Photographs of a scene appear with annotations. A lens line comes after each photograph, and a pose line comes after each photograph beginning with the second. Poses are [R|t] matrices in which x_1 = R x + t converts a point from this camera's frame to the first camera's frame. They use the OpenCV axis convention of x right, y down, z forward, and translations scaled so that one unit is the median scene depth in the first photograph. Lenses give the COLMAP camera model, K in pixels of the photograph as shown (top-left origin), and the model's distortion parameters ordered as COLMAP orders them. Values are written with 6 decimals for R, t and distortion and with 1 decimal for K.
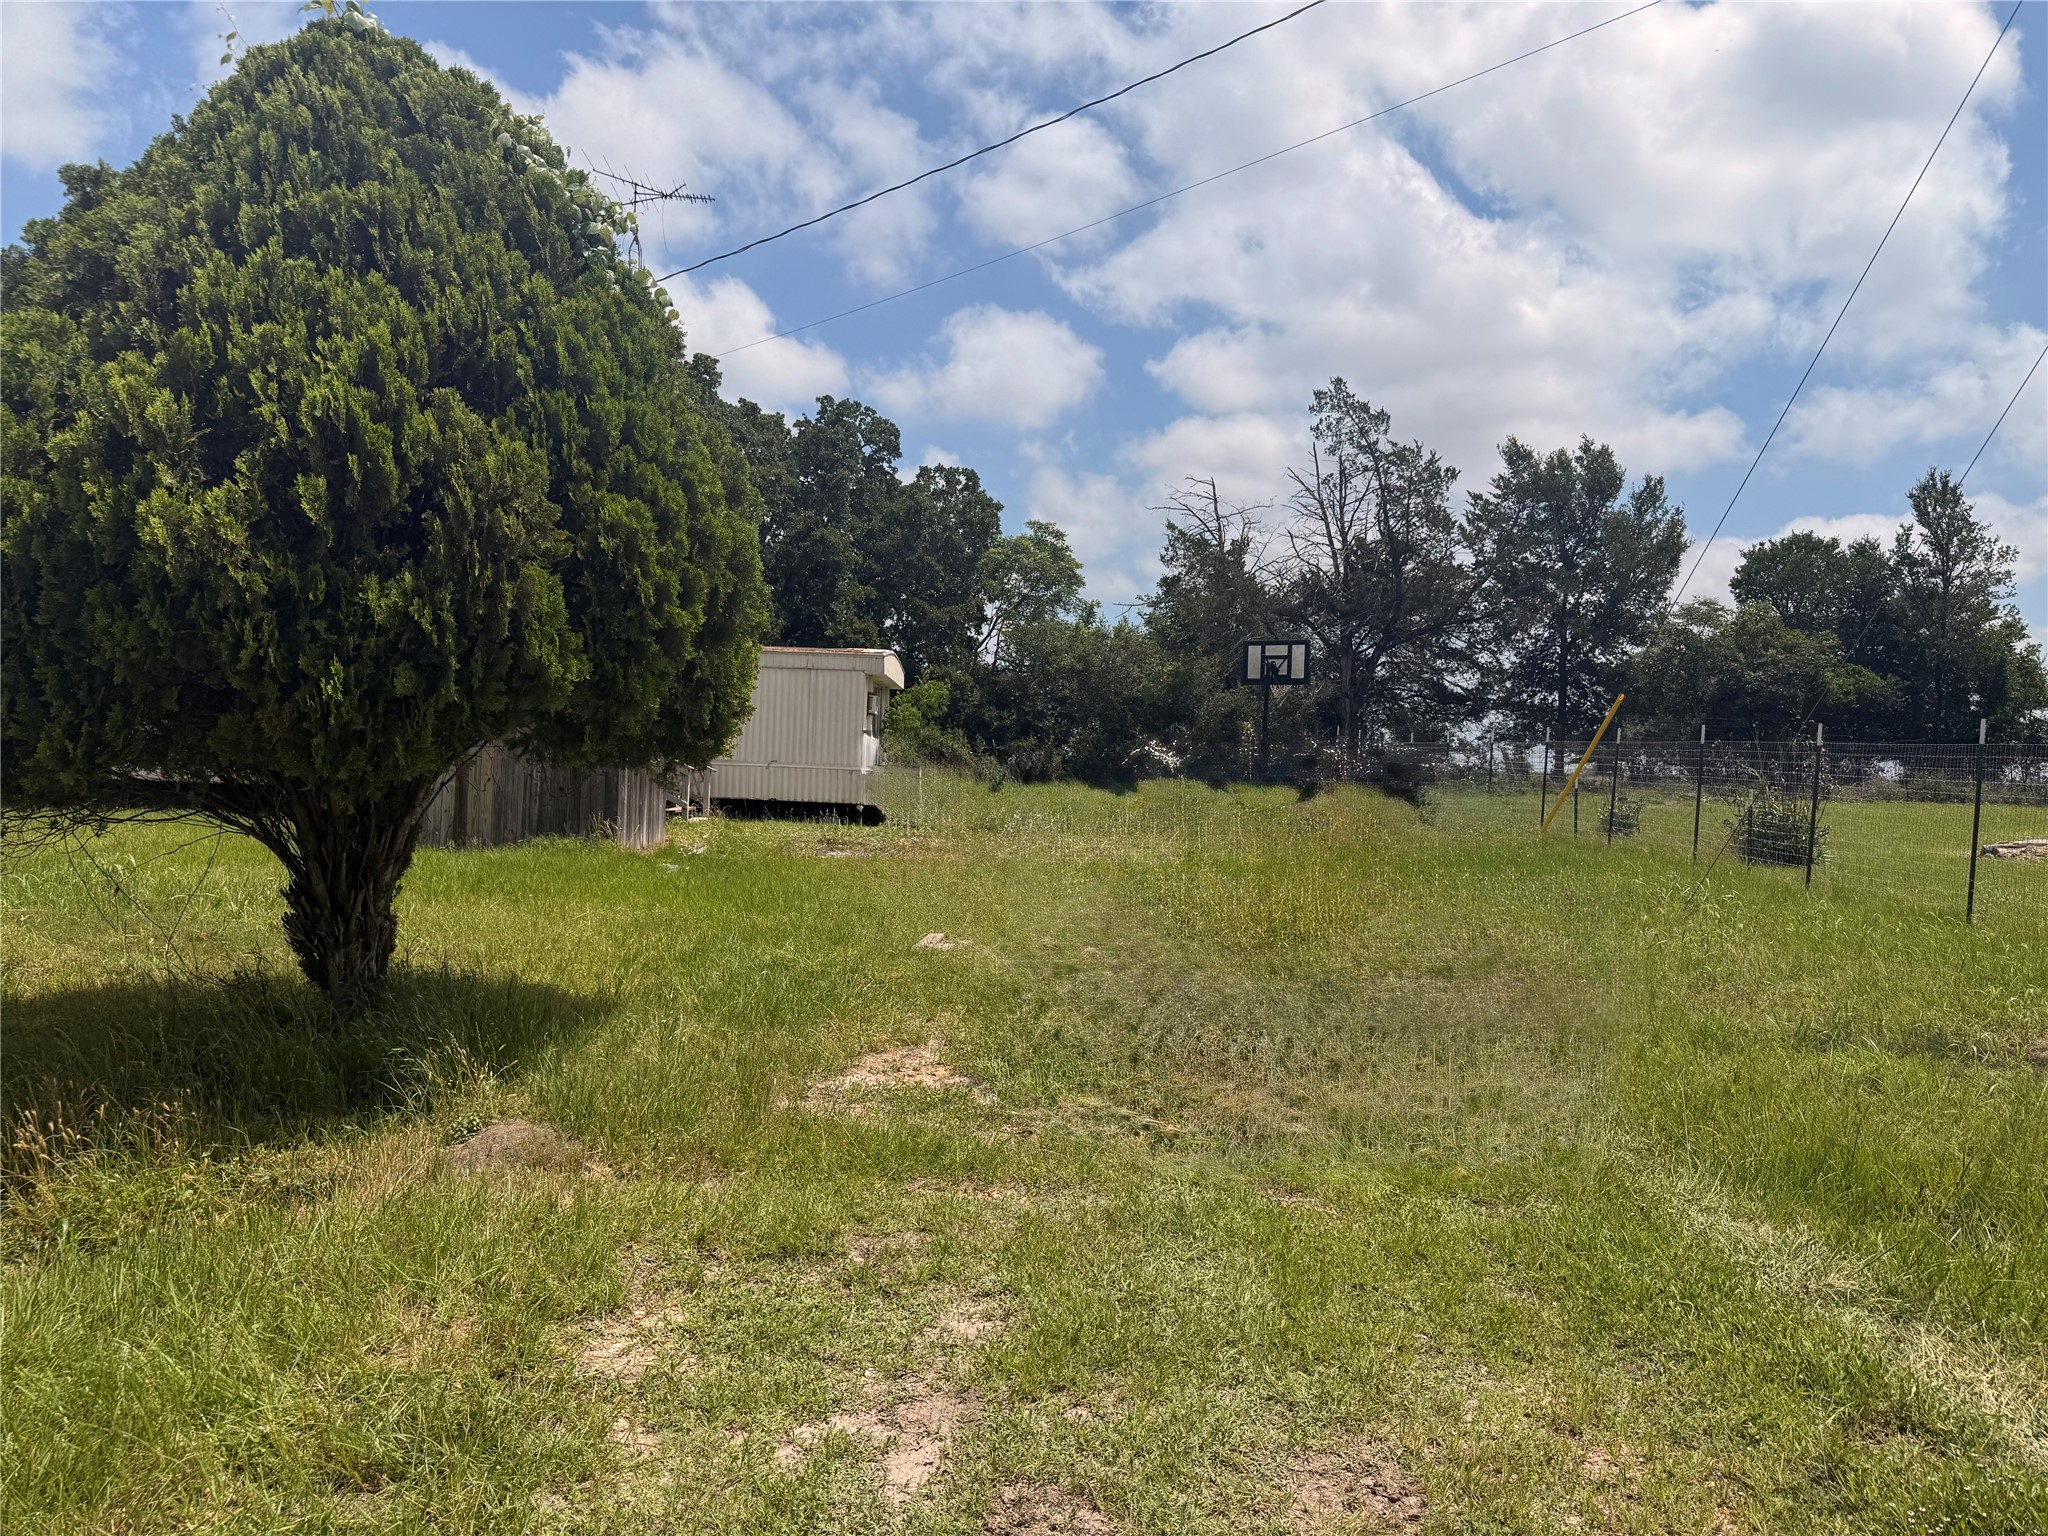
lens RADIAL K [[1404.3, 0, 1054.9], [0, 1404.3, 704.5], [0, 0, 1]] dist [0.042714, -0.002114]
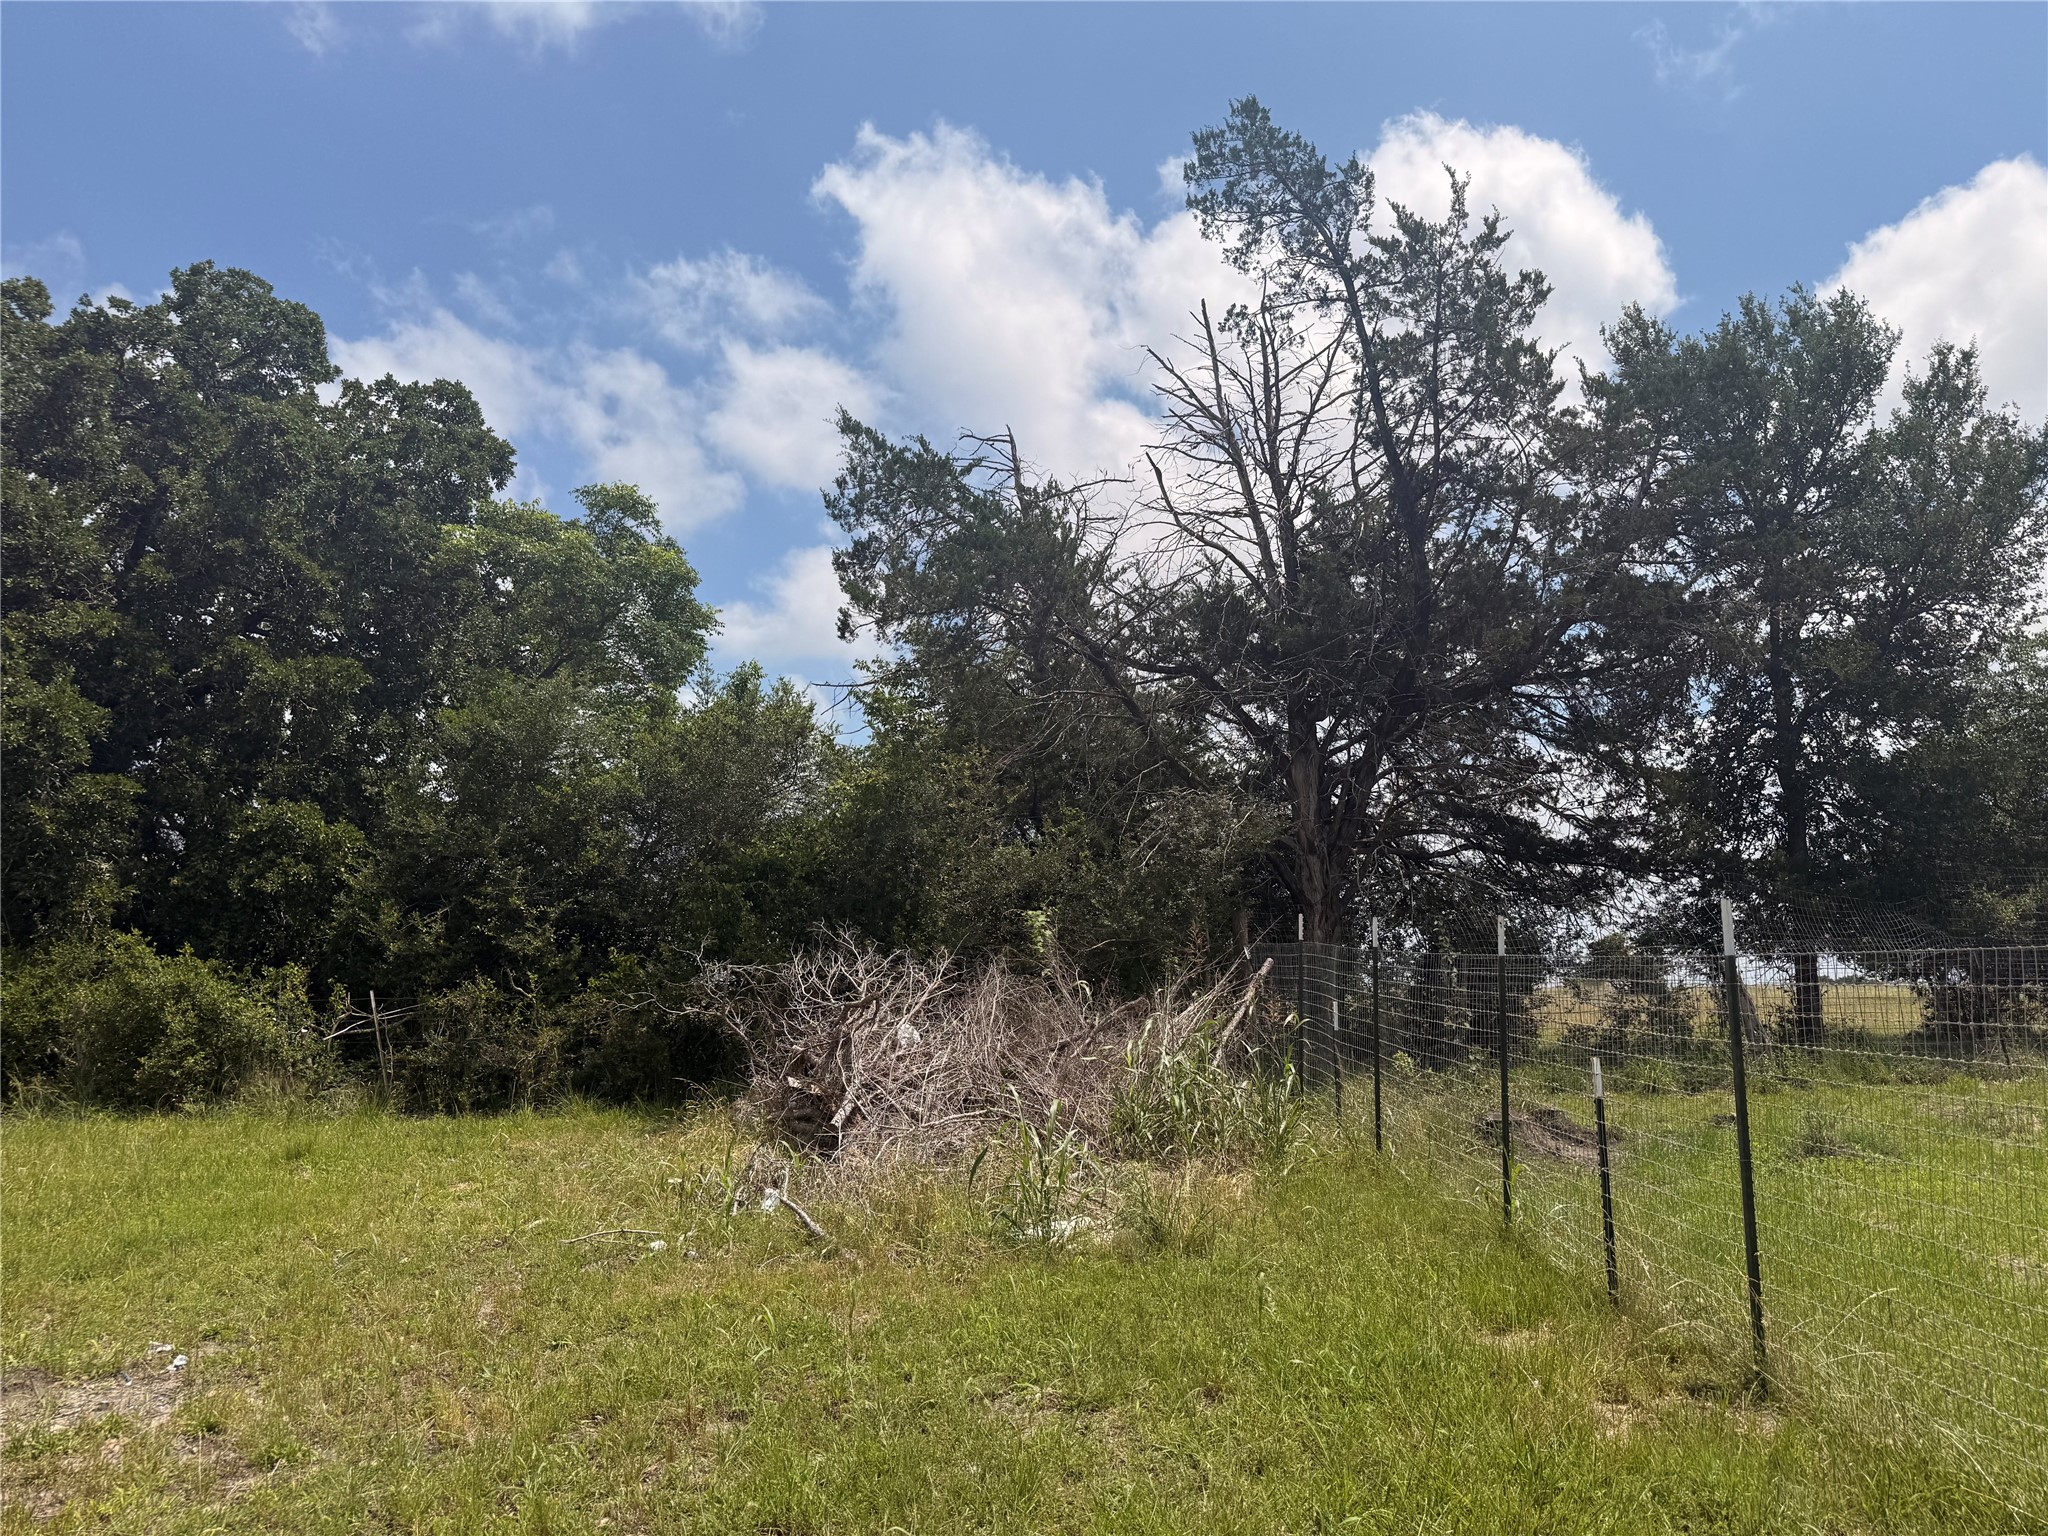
lens RADIAL K [[1404.3, 0, 1054.9], [0, 1404.3, 728.3], [0, 0, 1]] dist [0.042714, -0.002114]
pose [[0.998583, -0.029543, 0.044267, 0.112196], [0.035931, 0.987840, -0.151264, 0.018403], [-0.039260, 0.152640, 0.987502, 0.577370]]
